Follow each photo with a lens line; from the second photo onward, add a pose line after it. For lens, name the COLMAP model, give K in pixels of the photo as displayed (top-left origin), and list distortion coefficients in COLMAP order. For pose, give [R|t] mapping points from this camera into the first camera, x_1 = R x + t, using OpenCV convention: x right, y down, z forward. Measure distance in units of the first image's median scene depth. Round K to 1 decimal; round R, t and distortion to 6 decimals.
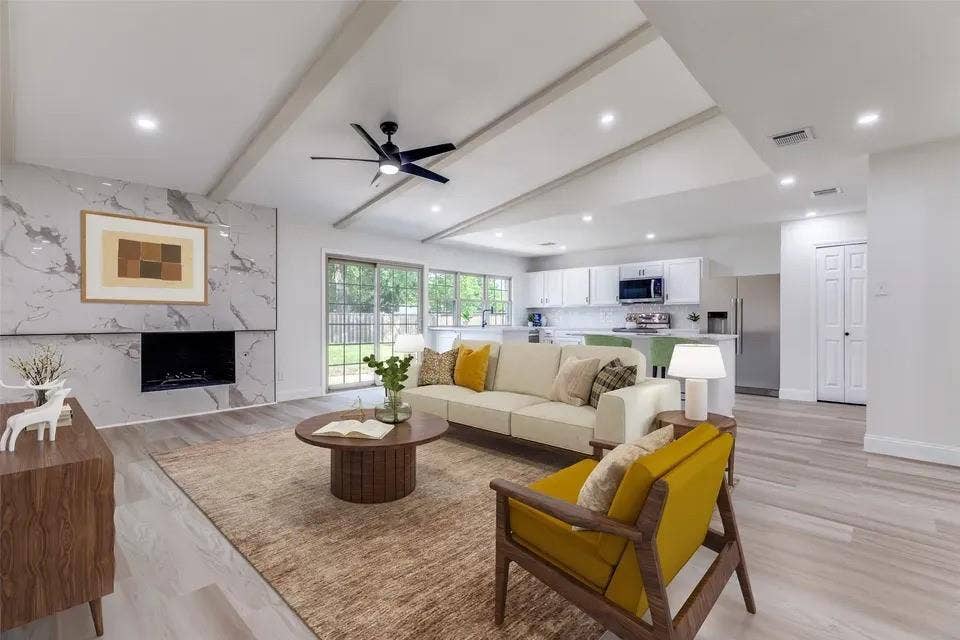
lens RADIAL K [[432.9, 0, 484.2], [0, 432.9, 319.2], [0, 0, 1]] dist [0.000620, -0.000268]
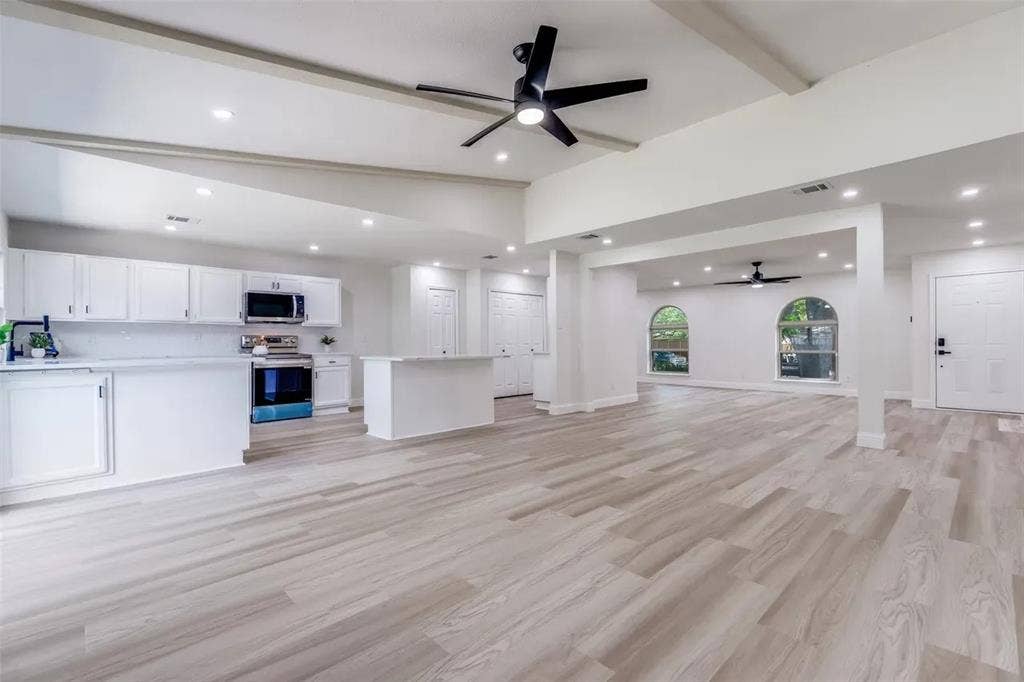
lens RADIAL K [[461.8, 0, 516.5], [0, 461.8, 340.1], [0, 0, 1]] dist [0.000620, -0.000268]
pose [[0.041932, 0.005886, 0.999103, -0.498465], [0.006061, 0.999963, -0.006145, 0.003735], [-0.999102, 0.006314, 0.041895, 0.513147]]
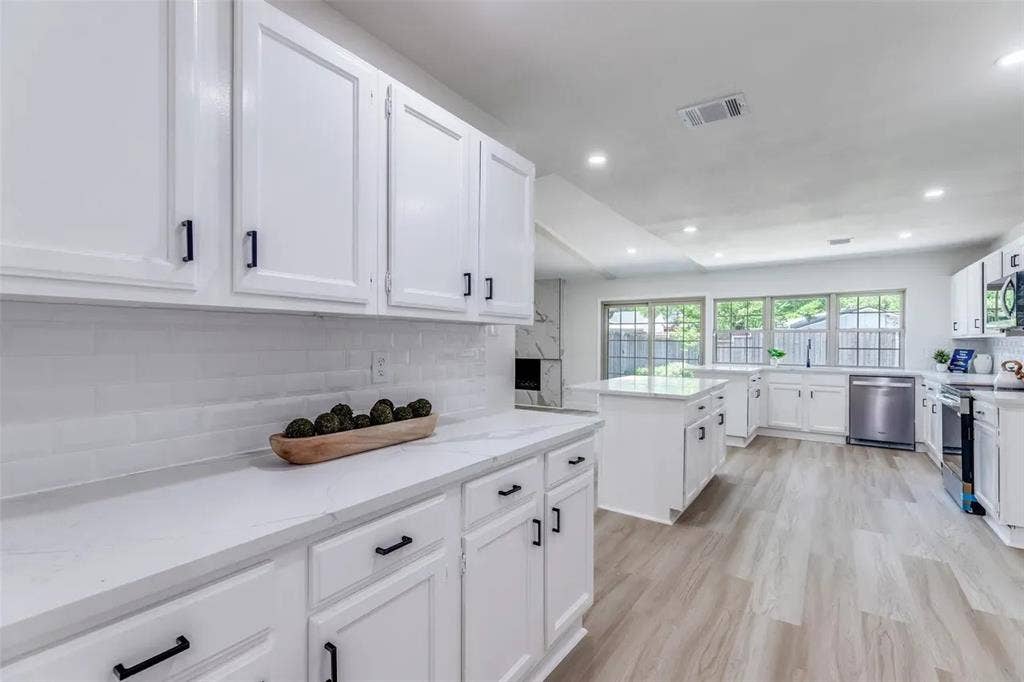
lens RADIAL K [[445.5, 0, 508.6], [0, 445.5, 346.4], [0, 0, 1]] dist [0.000489, 0.000098]
pose [[0.129623, 0.010429, -0.991508, 0.733628], [-0.005144, 0.999938, 0.009845, -0.024241], [0.991550, 0.003825, 0.129669, 0.450299]]
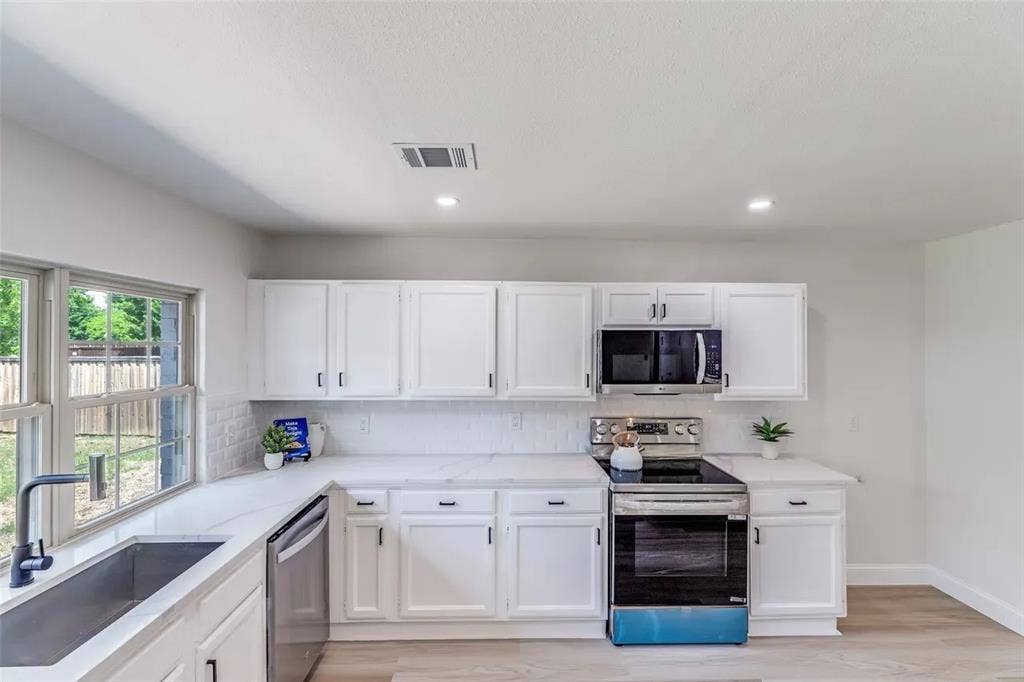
lens RADIAL K [[445.5, 0, 508.6], [0, 445.5, 346.4], [0, 0, 1]] dist [0.000489, 0.000098]
pose [[0.714480, 0.003949, 0.699645, 0.014571], [-0.002525, 0.999992, -0.003065, -0.077655], [-0.699652, 0.000423, 0.714484, 0.831900]]
